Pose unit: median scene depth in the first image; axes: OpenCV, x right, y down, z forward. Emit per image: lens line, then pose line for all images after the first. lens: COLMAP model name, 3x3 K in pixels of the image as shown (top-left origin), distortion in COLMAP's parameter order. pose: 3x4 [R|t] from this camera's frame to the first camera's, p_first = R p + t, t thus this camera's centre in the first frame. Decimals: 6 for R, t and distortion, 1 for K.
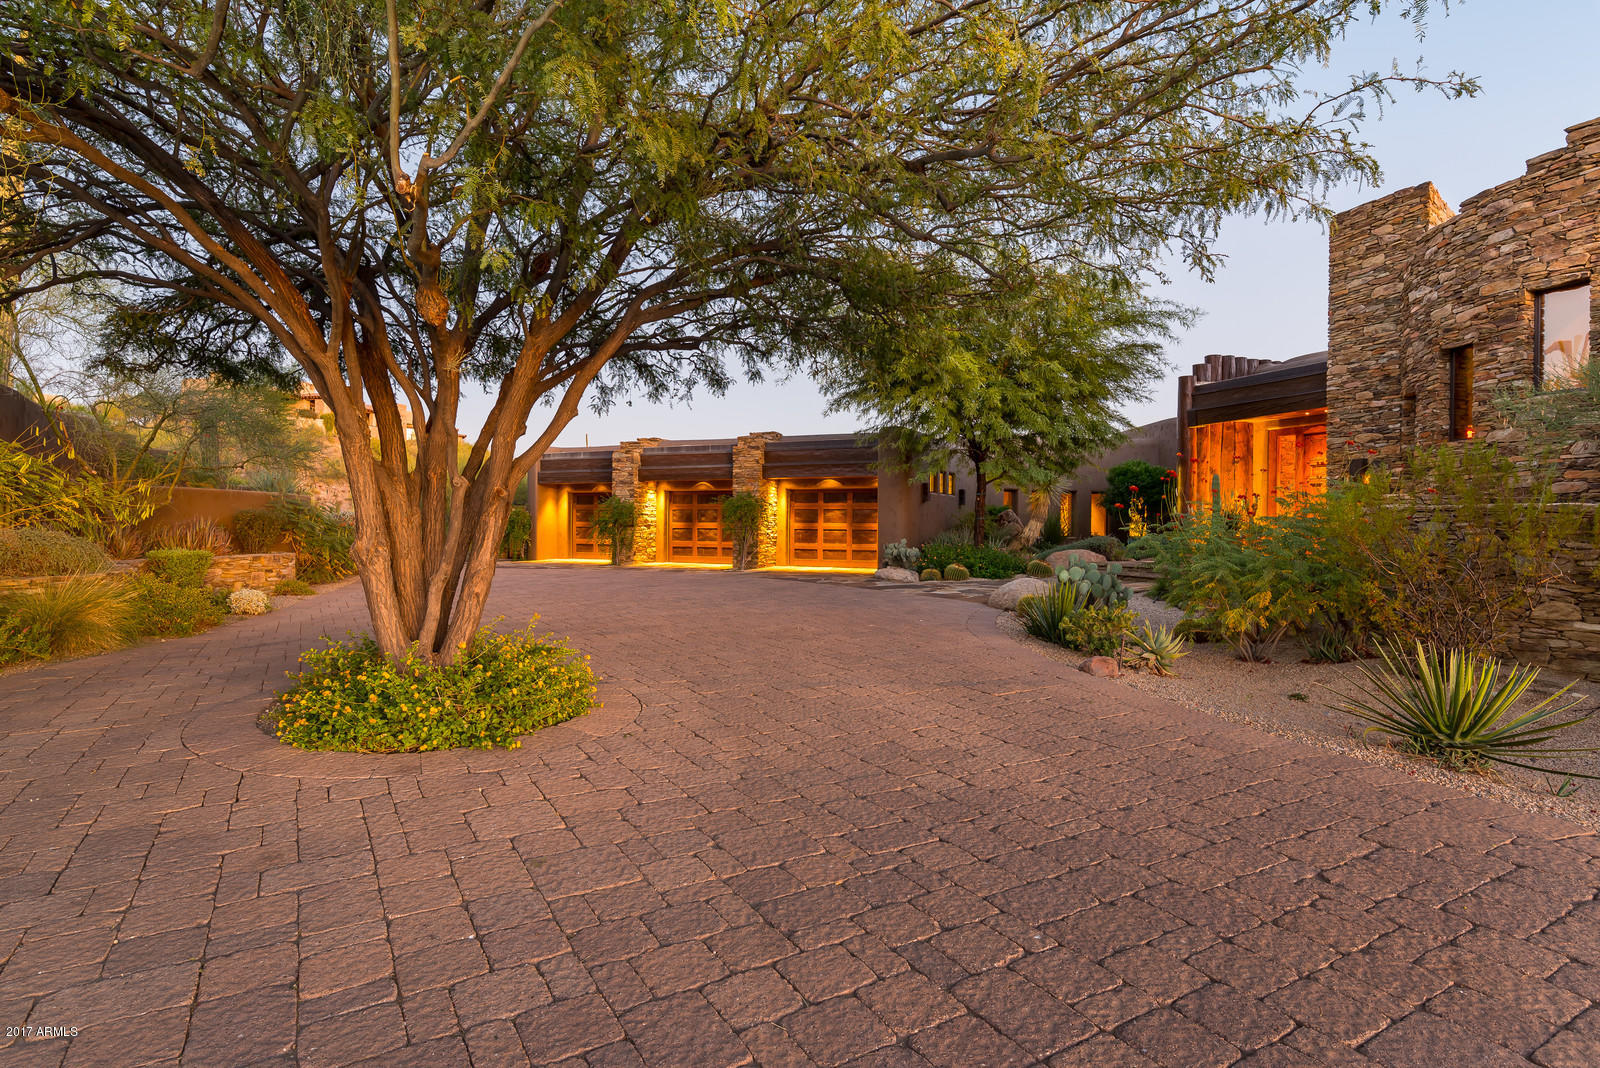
lens RADIAL K [[823.2, 0, 804.6], [0, 823.2, 528.4], [0, 0, 1]] dist [-0.001789, -0.000047]
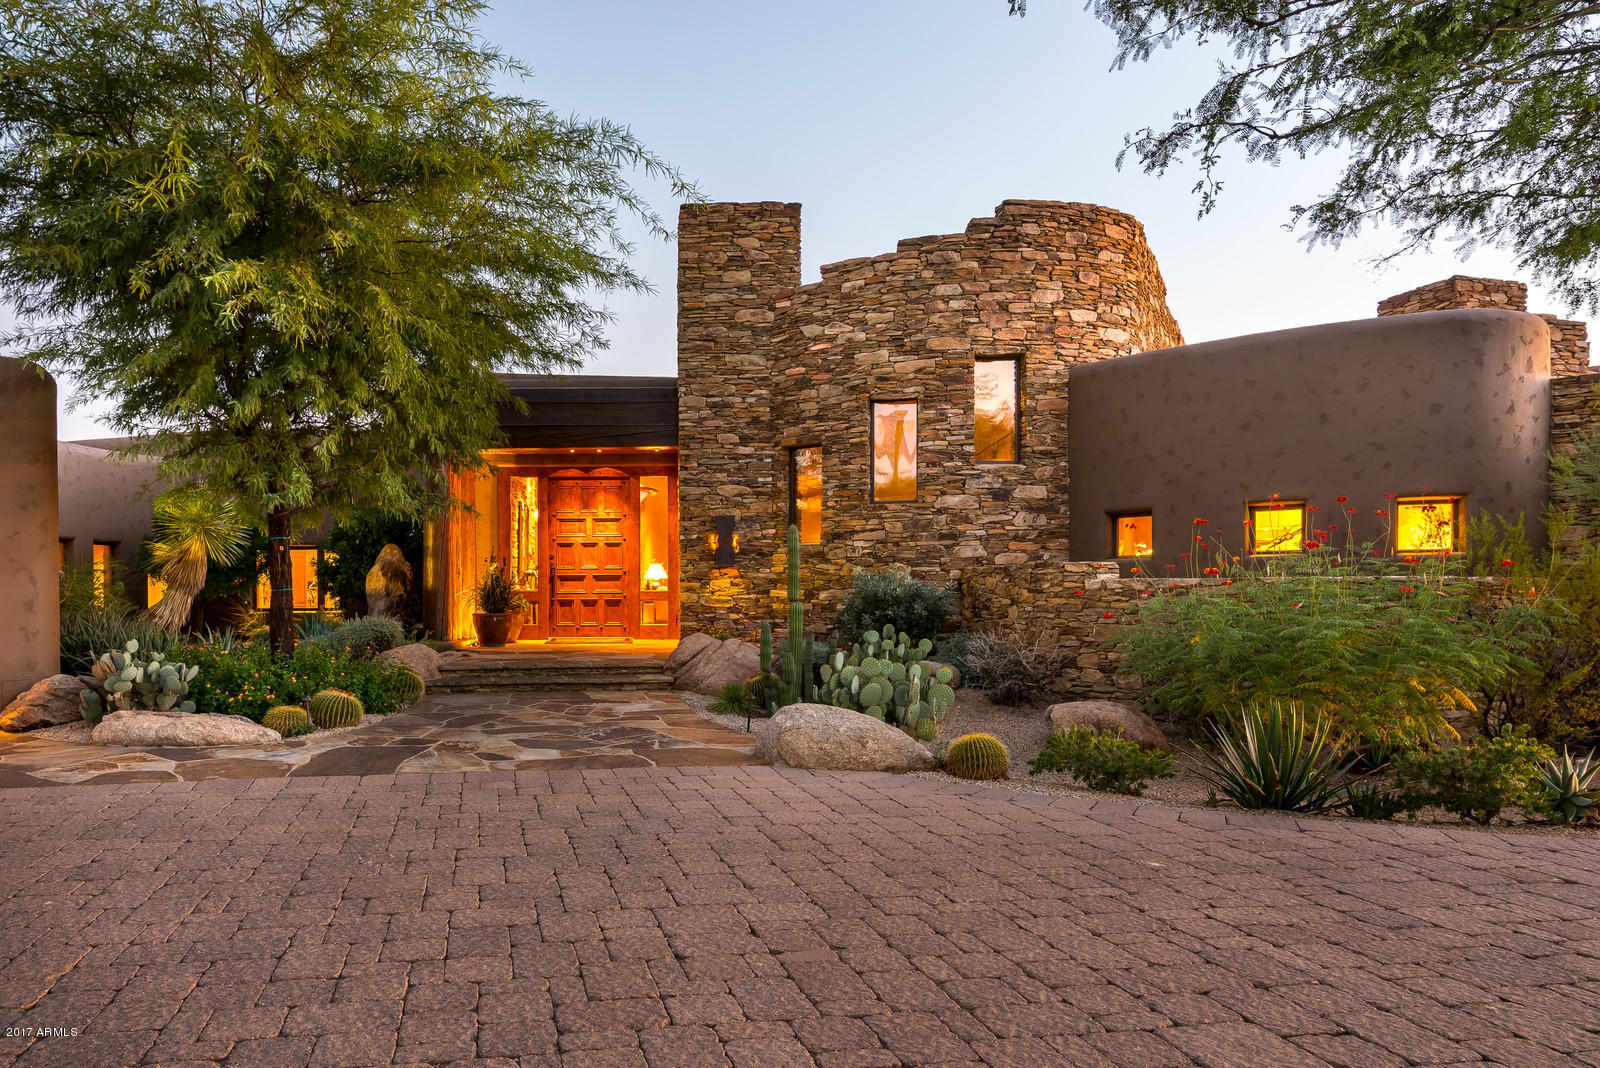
lens RADIAL K [[1030.8, 0, 741.0], [0, 1030.8, 611.4], [0, 0, 1]] dist [-0.003877, -0.000310]
pose [[0.380121, -0.023648, 0.924634, -0.211163], [0.010848, 0.999718, 0.021108, -0.008606], [-0.924873, 0.002007, 0.380271, 0.471006]]
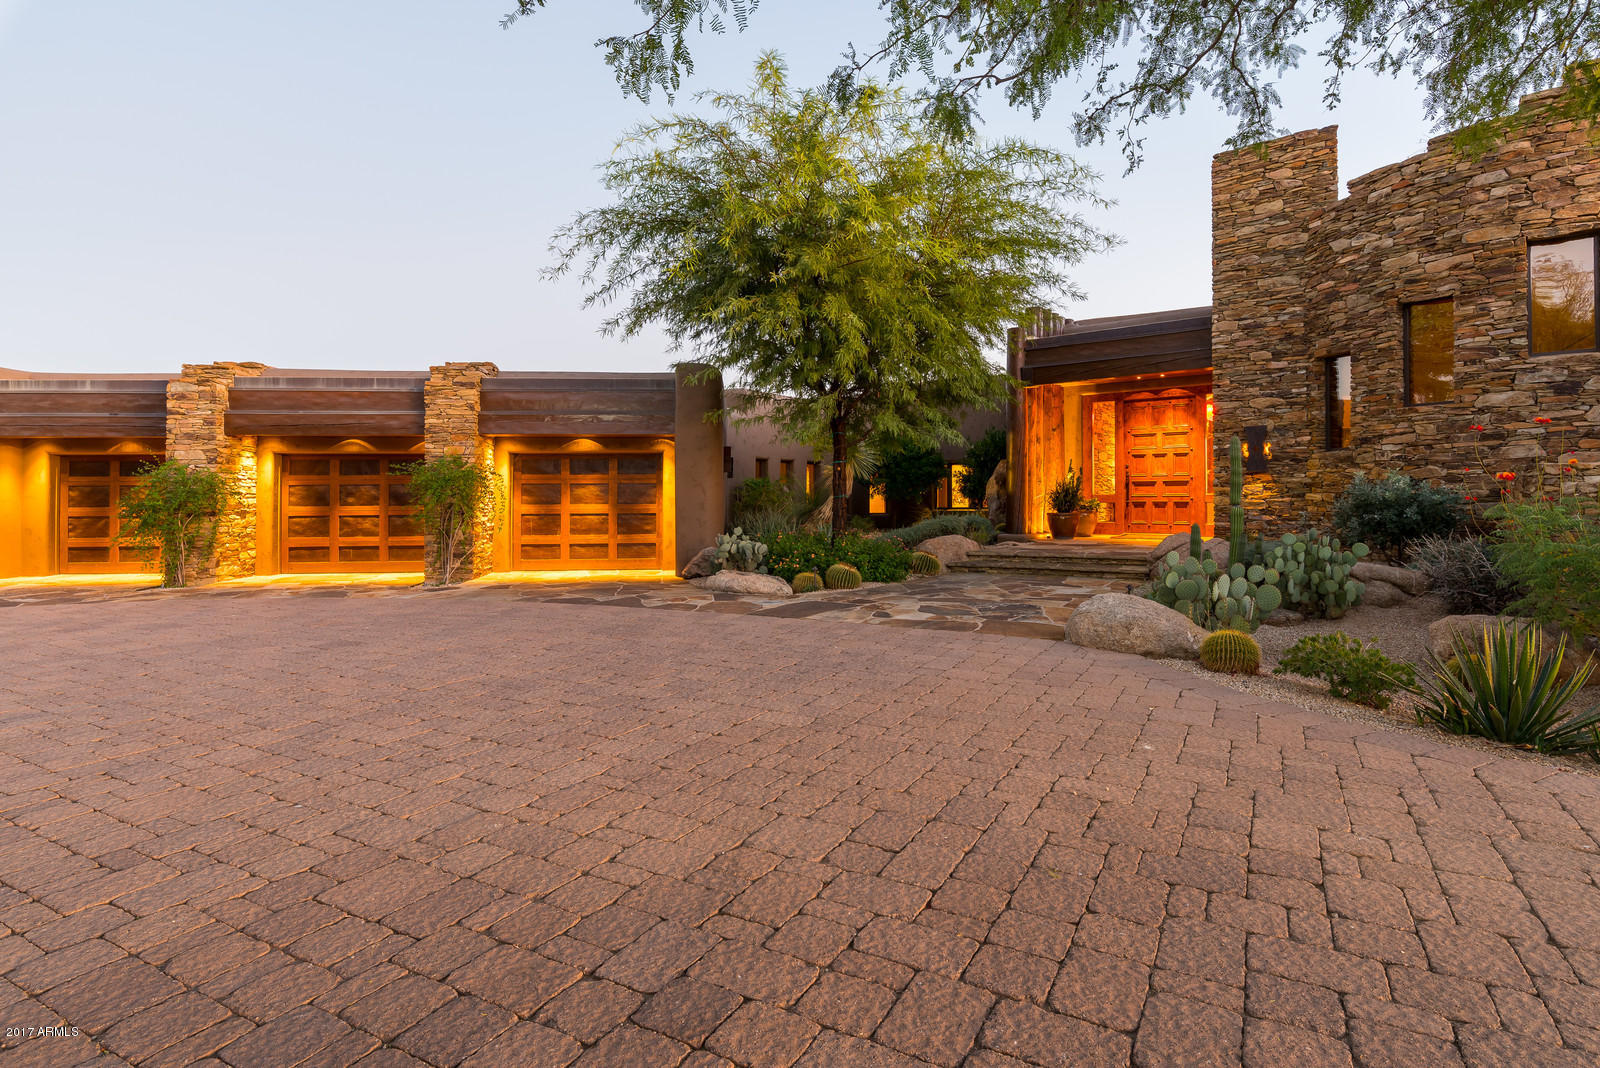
lens RADIAL K [[823.2, 0, 802.7], [0, 823.2, 488.9], [0, 0, 1]] dist [-0.001789, -0.000047]
pose [[0.872495, -0.005653, 0.488590, -0.152894], [0.013662, 0.999824, -0.012829, -0.008884], [-0.488431, 0.017868, 0.872419, 0.361893]]
